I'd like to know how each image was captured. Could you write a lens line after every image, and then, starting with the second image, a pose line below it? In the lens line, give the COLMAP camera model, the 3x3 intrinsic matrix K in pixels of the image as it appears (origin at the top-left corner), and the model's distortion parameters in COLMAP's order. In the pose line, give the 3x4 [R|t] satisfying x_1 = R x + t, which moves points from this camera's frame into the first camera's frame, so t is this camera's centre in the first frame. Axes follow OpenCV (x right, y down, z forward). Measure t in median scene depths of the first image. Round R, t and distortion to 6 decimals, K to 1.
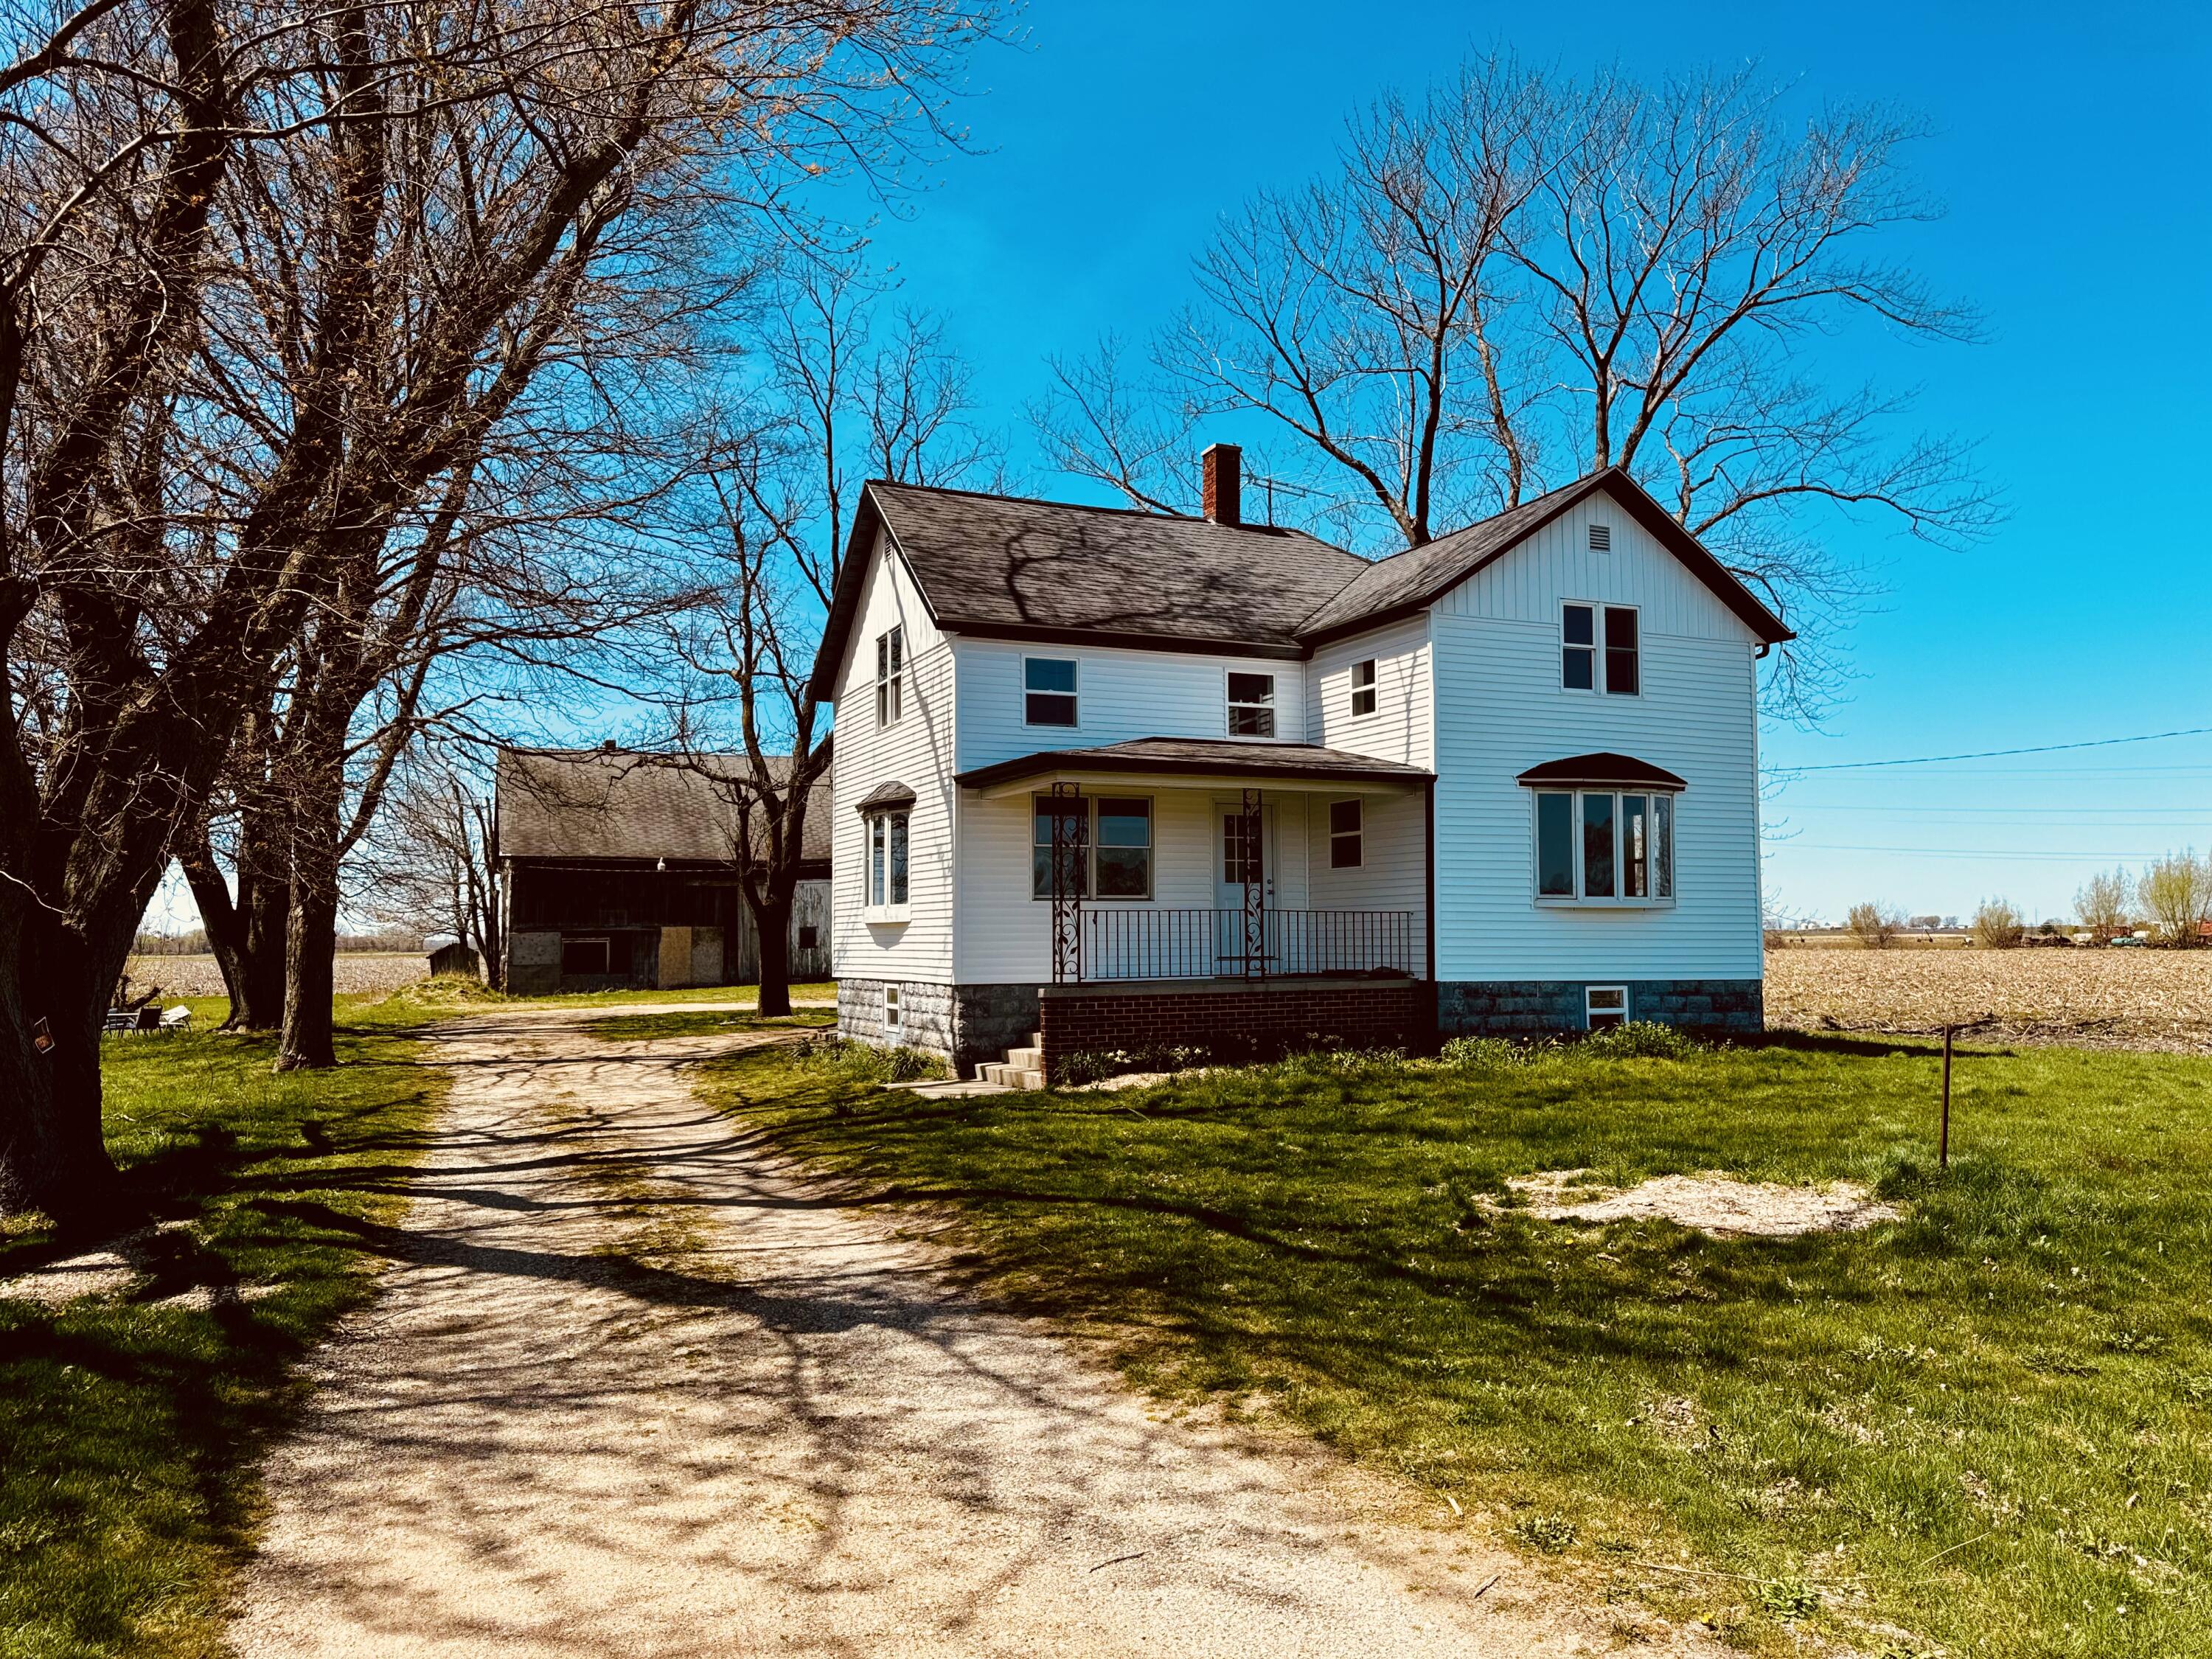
lens RADIAL K [[1572.2, 0, 1074.9], [0, 1572.2, 843.2], [0, 0, 1]] dist [0.059523, -0.093354]
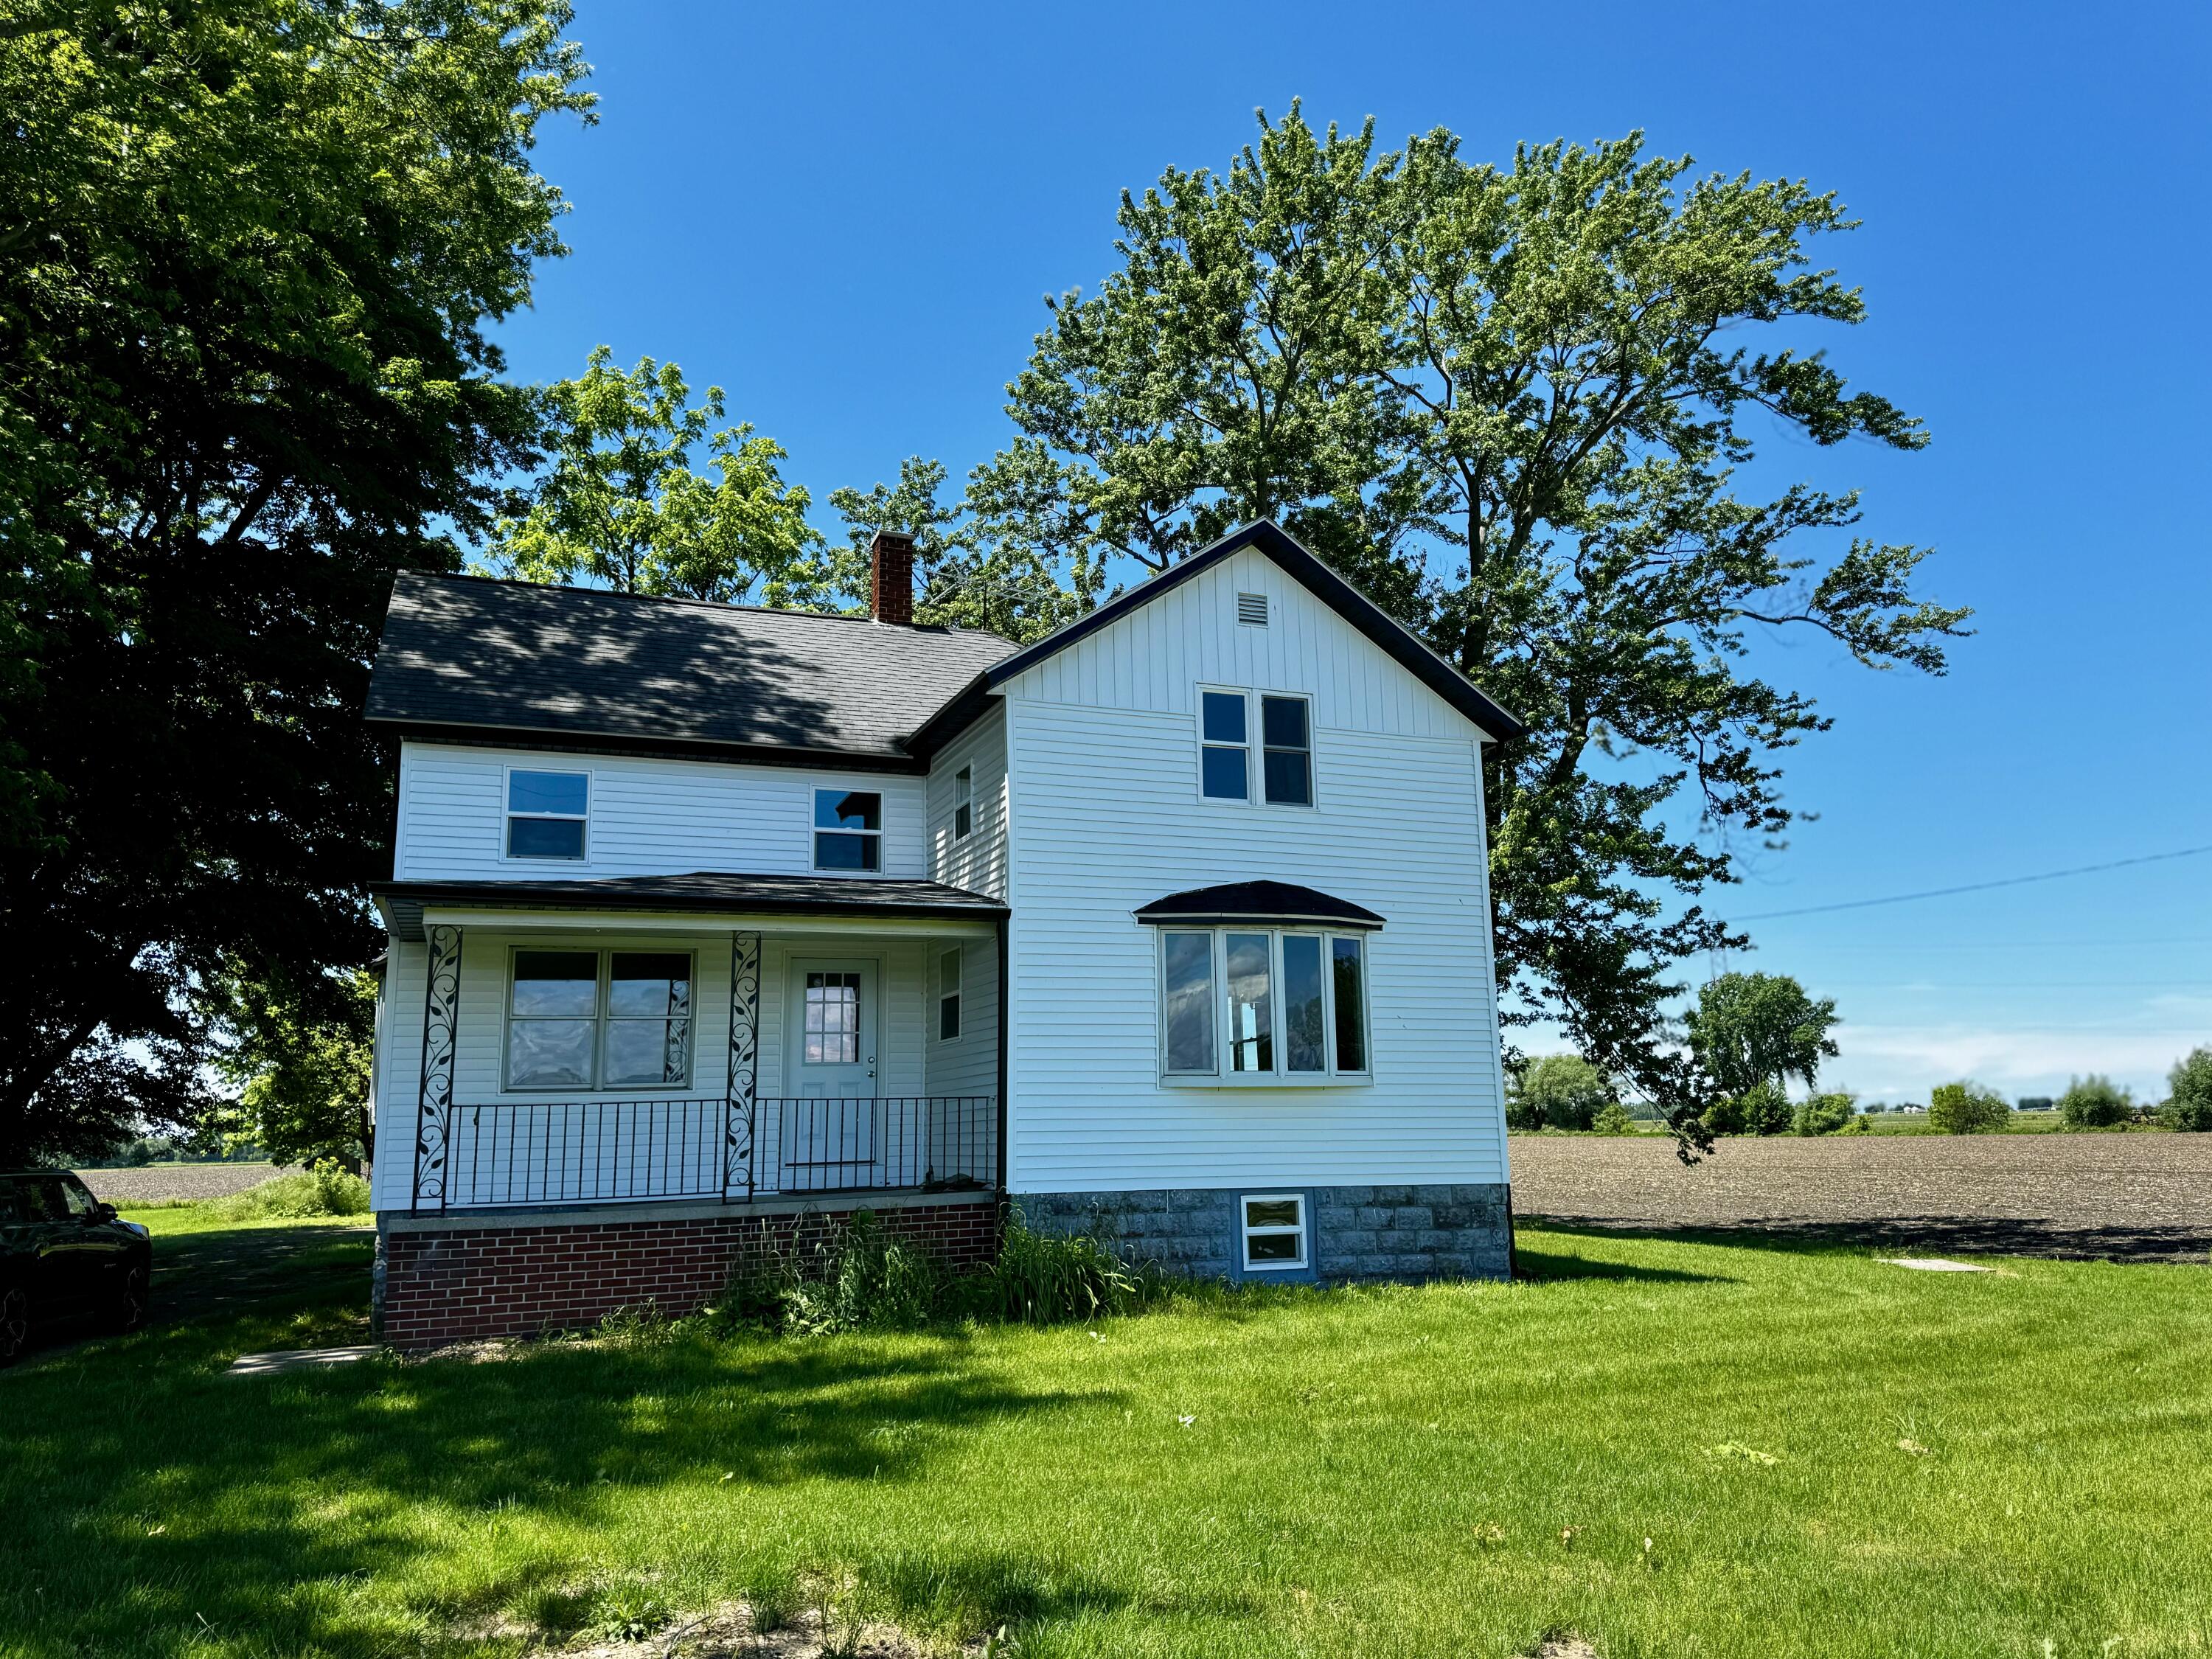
lens RADIAL K [[1582.3, 0, 1106.0], [0, 1582.3, 829.5], [0, 0, 1]] dist [0.169801, -0.289518]
pose [[0.999699, -0.018124, -0.016511, 0.264296], [0.015912, 0.991977, -0.125414, 0.012844], [0.018651, 0.125114, 0.991967, 0.228619]]
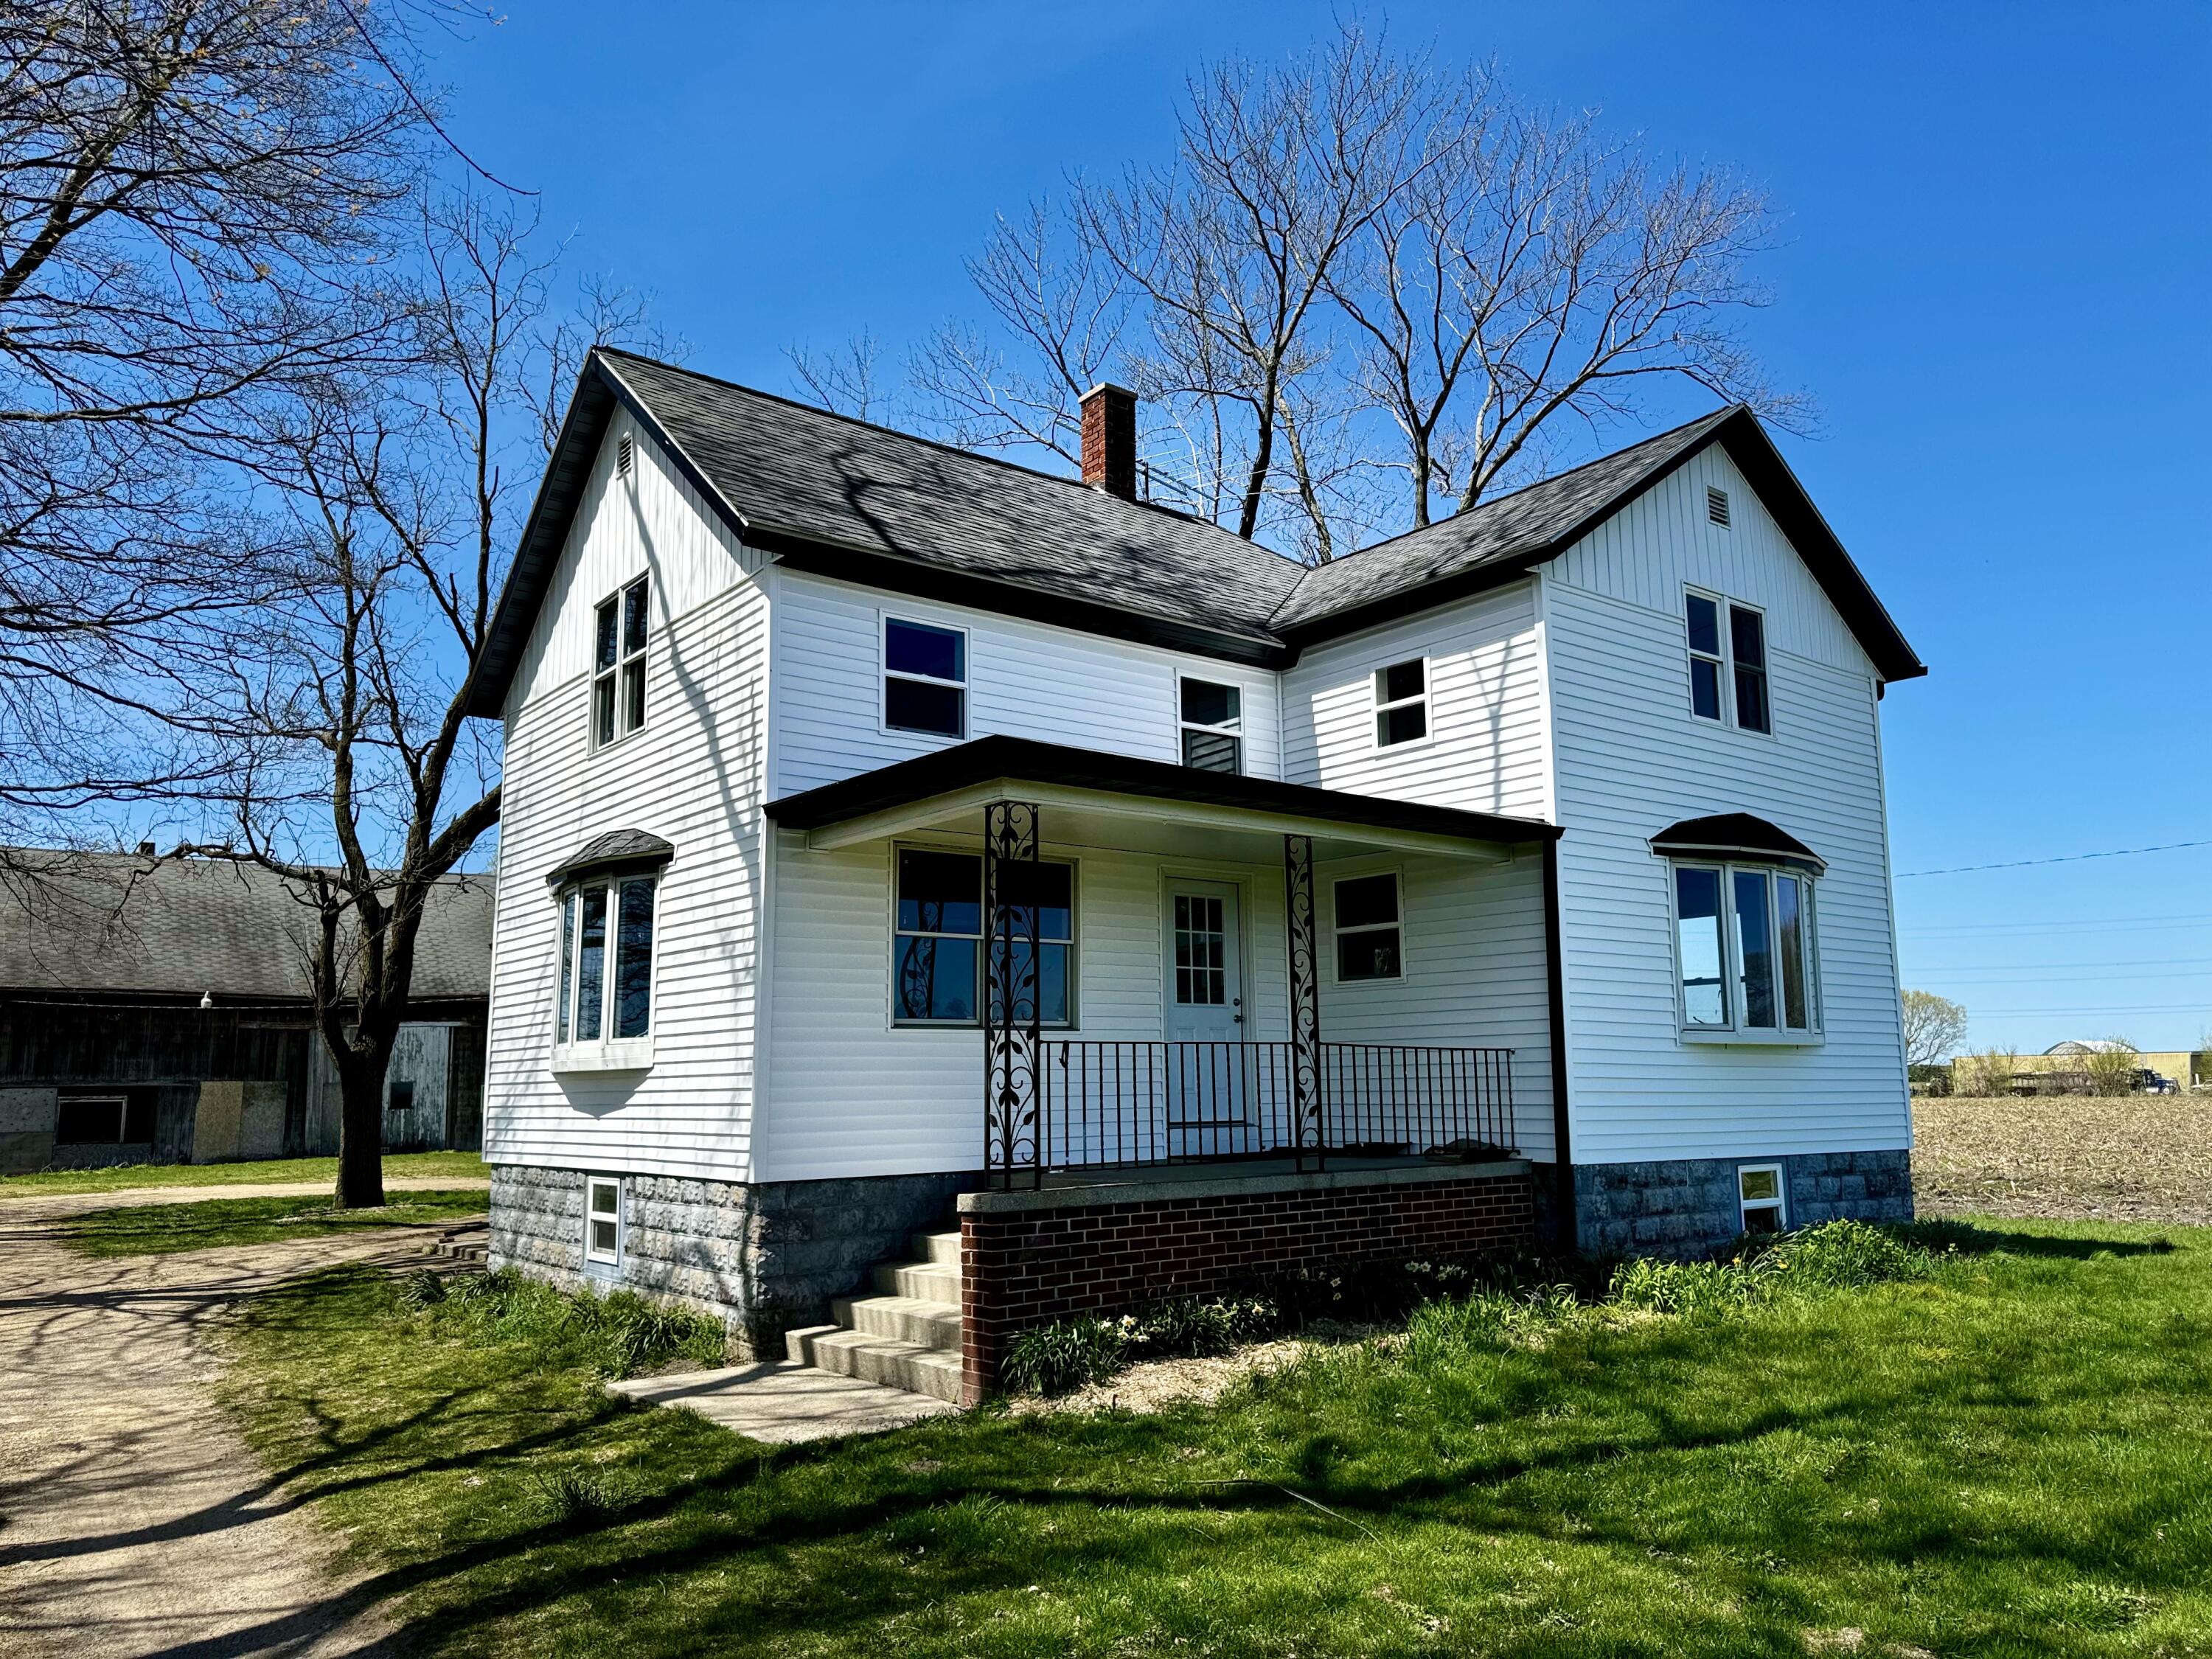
lens RADIAL K [[1569.3, 0, 1106.0], [0, 1569.3, 829.5], [0, 0, 1]] dist [0.100226, -0.207644]
pose [[0.968146, 0.035448, 0.247864, -0.092948], [-0.009751, 0.994515, -0.104140, 0.022386], [-0.250196, 0.098406, 0.963181, 0.403395]]
